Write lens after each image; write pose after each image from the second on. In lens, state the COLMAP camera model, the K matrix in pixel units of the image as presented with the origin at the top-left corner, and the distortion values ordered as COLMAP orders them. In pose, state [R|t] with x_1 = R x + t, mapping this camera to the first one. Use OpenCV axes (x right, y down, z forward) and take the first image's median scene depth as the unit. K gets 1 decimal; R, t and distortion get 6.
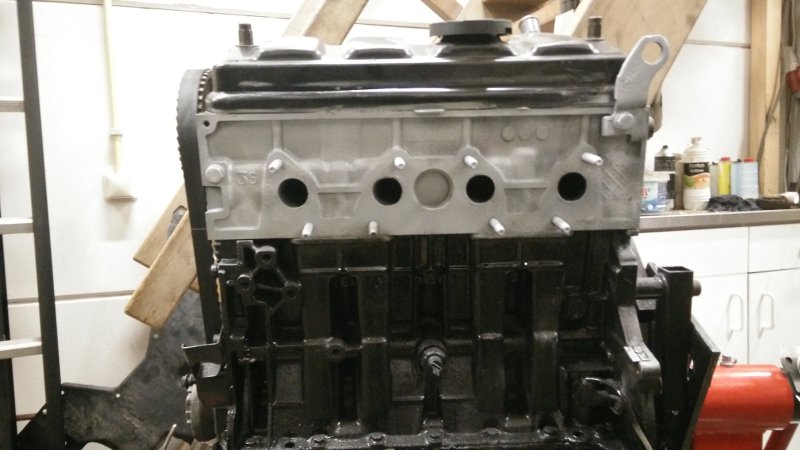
lens RADIAL K [[687.7, 0, 388.2], [0, 687.7, 208.7], [0, 0, 1]] dist [0.055548, -0.076783]
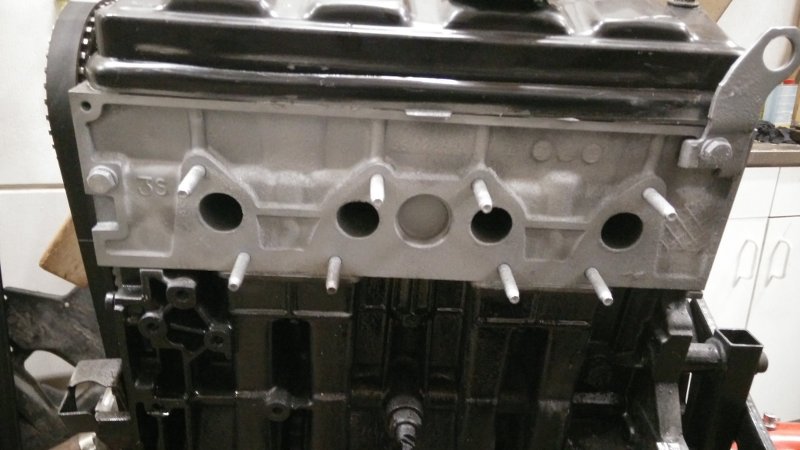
lens RADIAL K [[687.7, 0, 394.9], [0, 687.7, 226.6], [0, 0, 1]] dist [0.055548, -0.076783]
pose [[0.996712, 0.076347, 0.027153, 0.017186], [-0.080554, 0.969884, 0.229859, -0.176447], [-0.008787, -0.231291, 0.972845, 0.315926]]
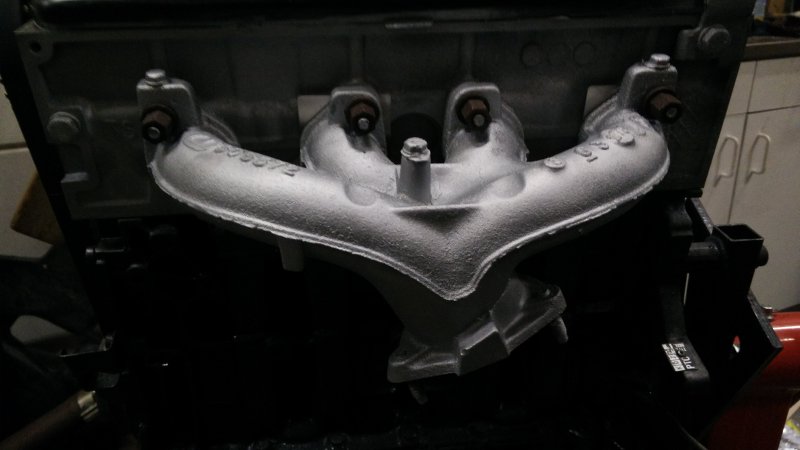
lens RADIAL K [[687.7, 0, 395.2], [0, 687.7, 228.0], [0, 0, 1]] dist [0.055548, -0.076783]
pose [[0.997913, -0.019074, 0.061690, 0.006365], [-0.002028, 0.945647, 0.325189, -0.161672], [-0.064540, -0.324636, 0.943635, 0.343898]]
